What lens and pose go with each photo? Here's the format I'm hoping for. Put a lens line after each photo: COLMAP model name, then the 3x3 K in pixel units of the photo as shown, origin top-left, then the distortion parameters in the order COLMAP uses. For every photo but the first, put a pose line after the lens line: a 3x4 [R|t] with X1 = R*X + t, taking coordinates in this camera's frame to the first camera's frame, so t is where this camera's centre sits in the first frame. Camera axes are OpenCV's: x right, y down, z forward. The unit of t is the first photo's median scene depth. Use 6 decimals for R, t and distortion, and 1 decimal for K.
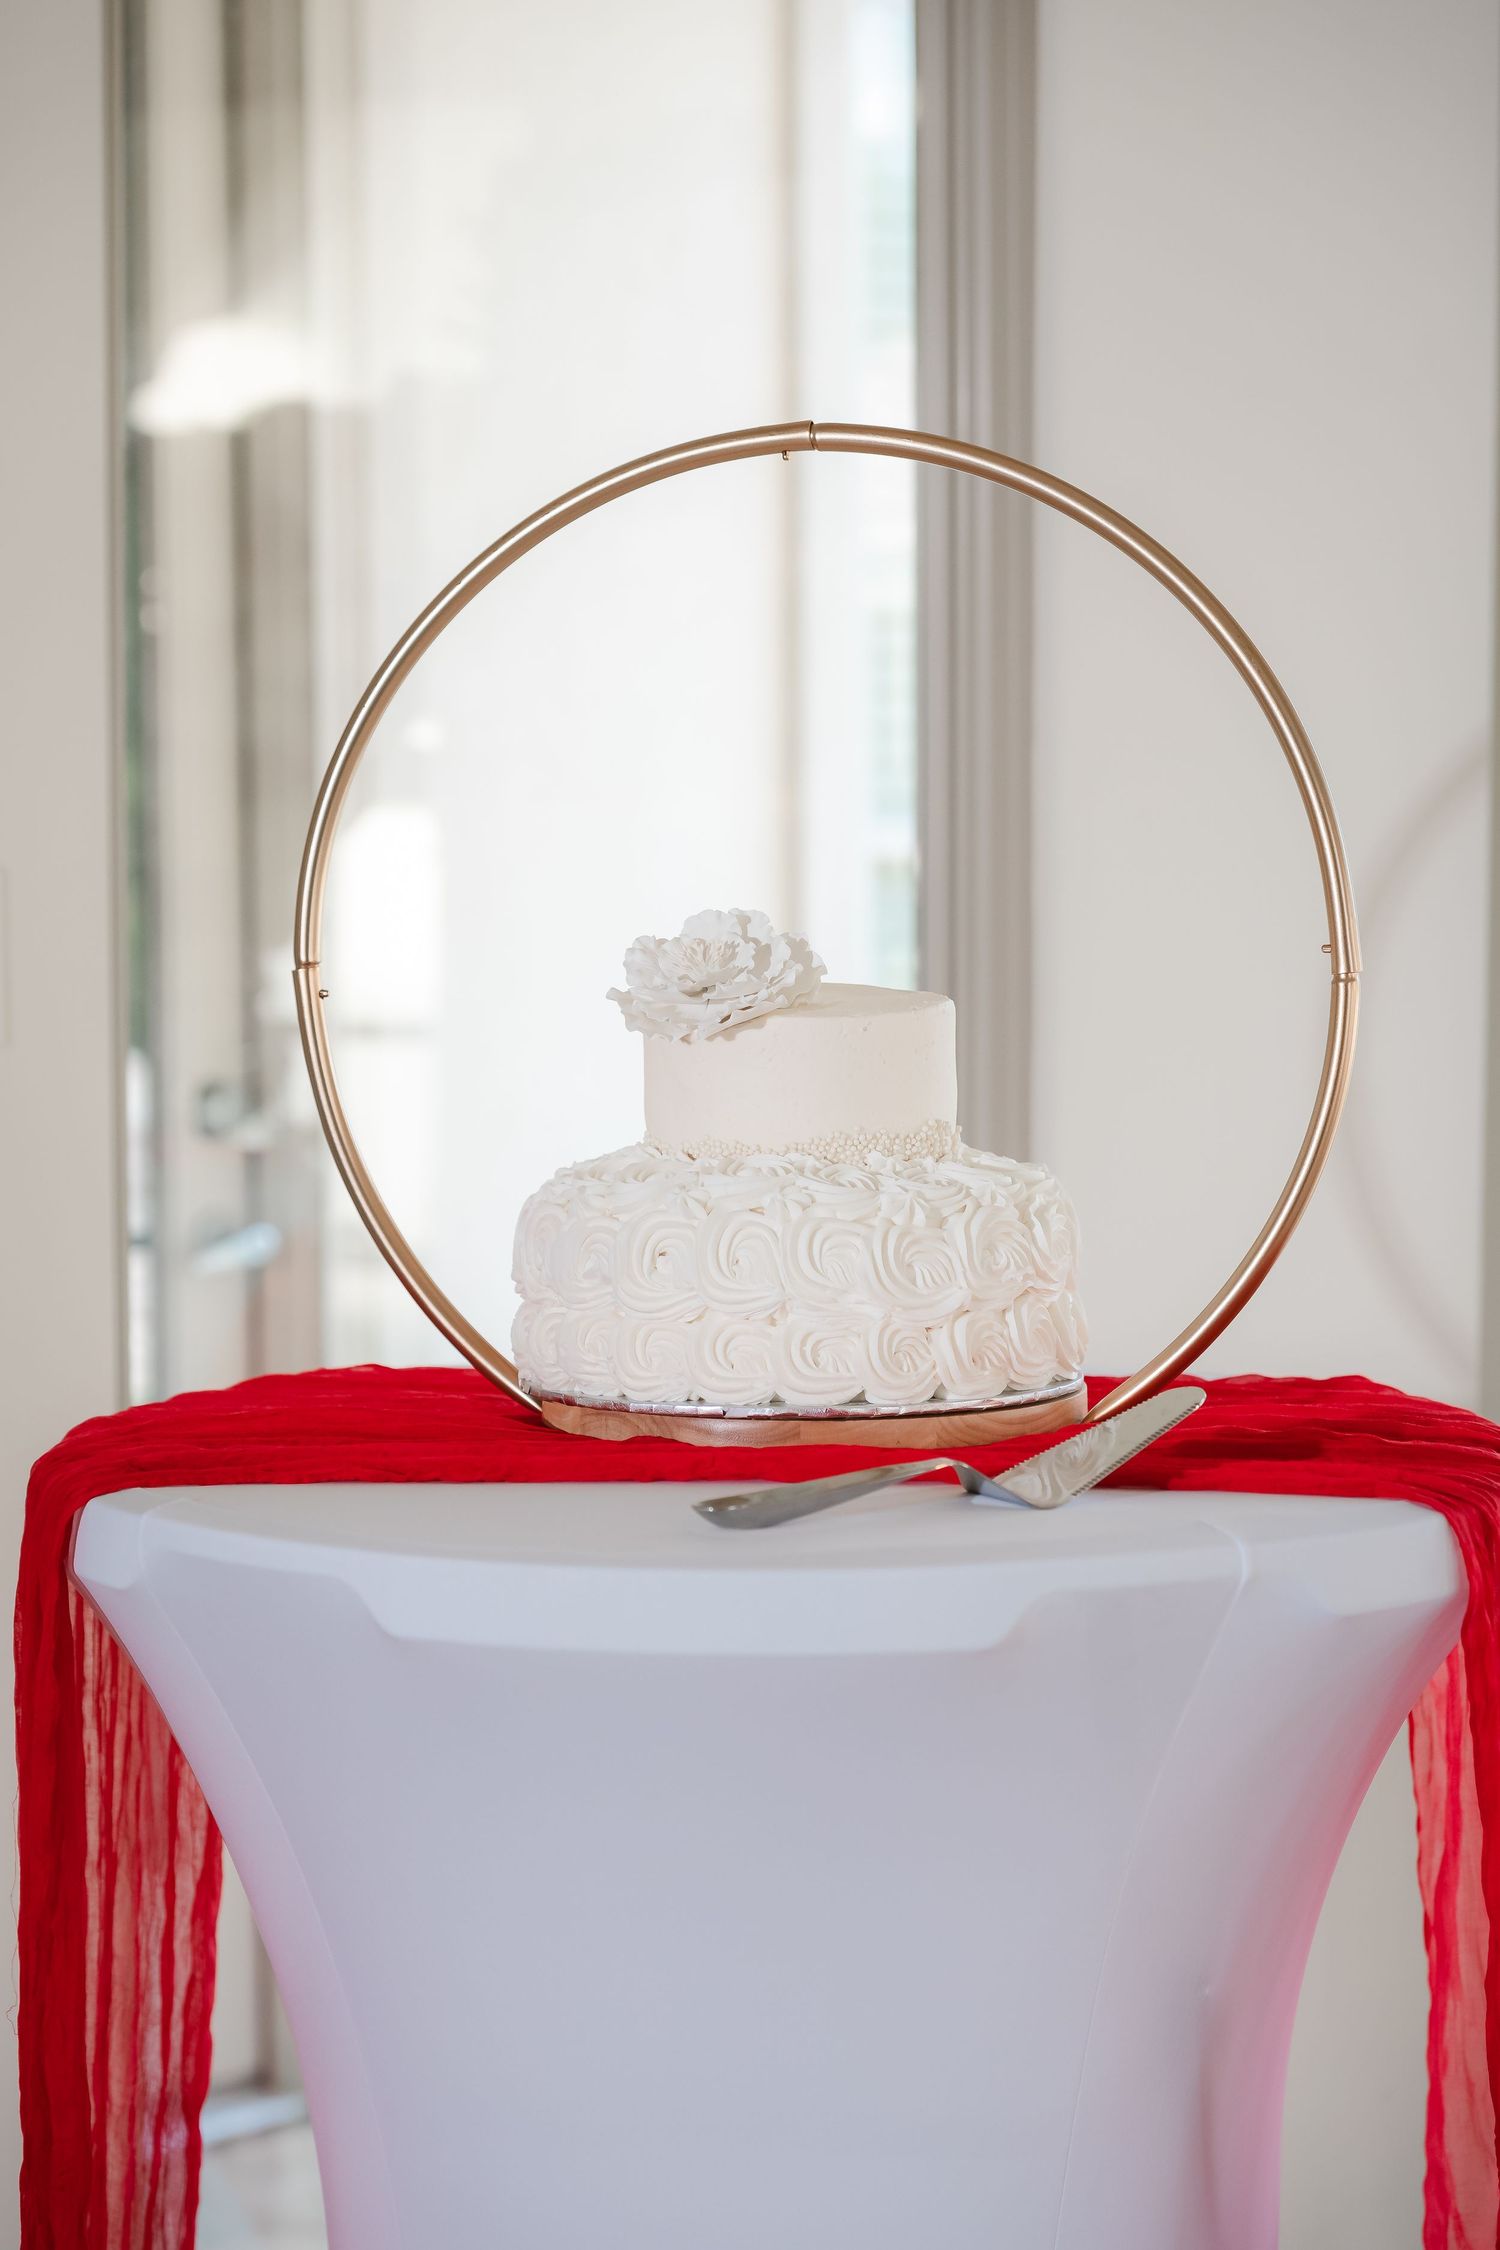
lens RADIAL K [[5169.4, 0, 760.1], [0, 5169.4, 1128.8], [0, 0, 1]] dist [-0.077843, 0.000000]
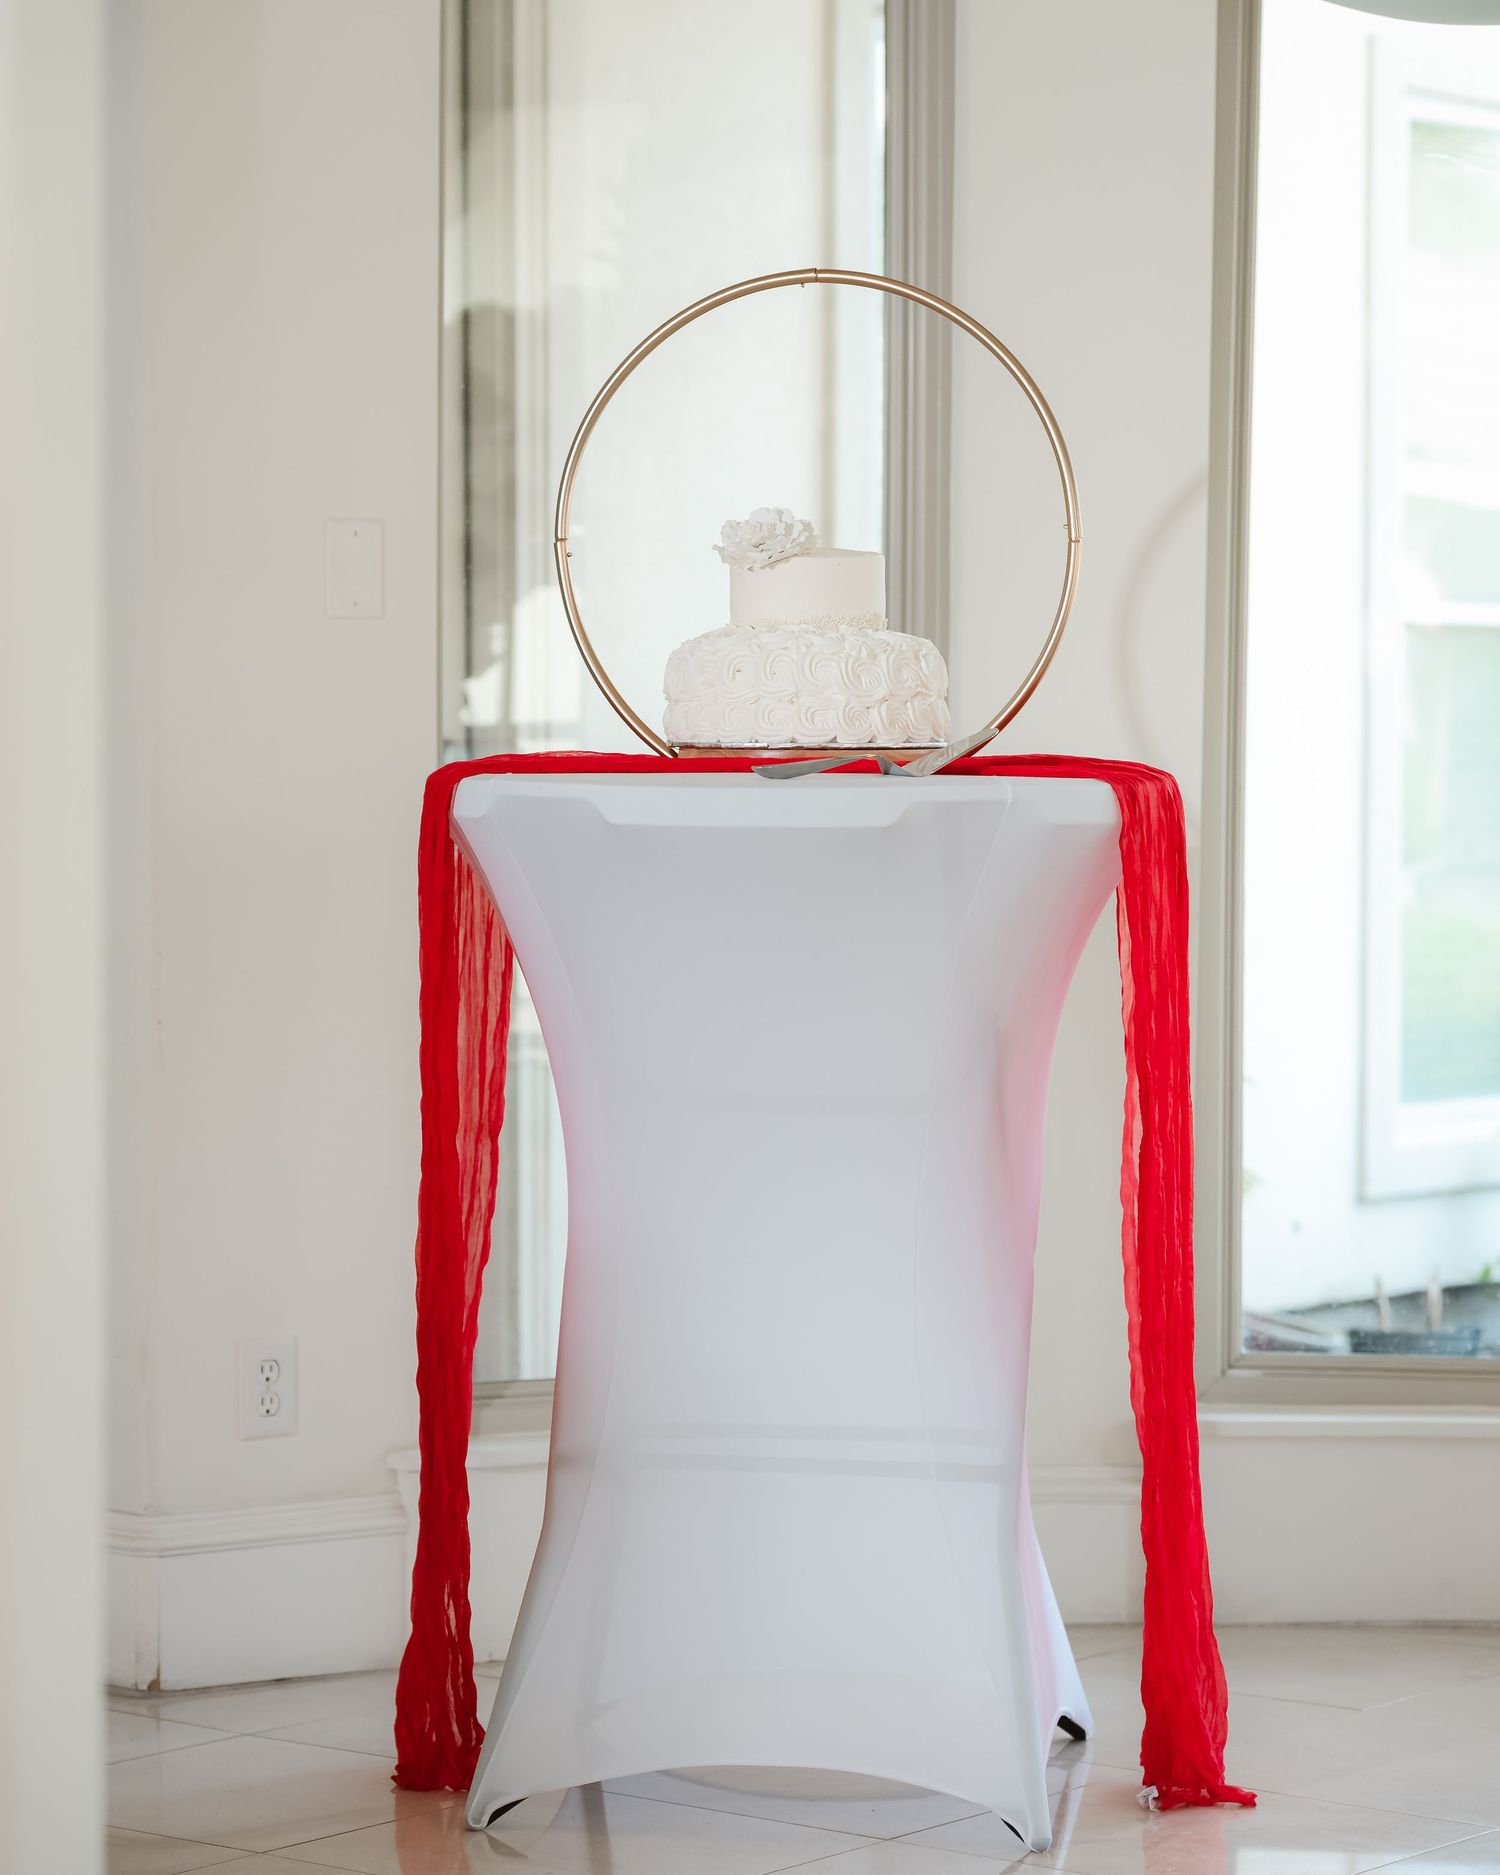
lens RADIAL K [[5202.5, 0, 745.2], [0, 5202.5, 936.4], [0, 0, 1]] dist [-0.126909, 0.000000]
pose [[0.999770, 0.005996, -0.020573, 0.026237], [-0.006301, 0.999871, -0.014773, 0.156661], [0.020482, 0.014899, 0.999679, -1.039678]]
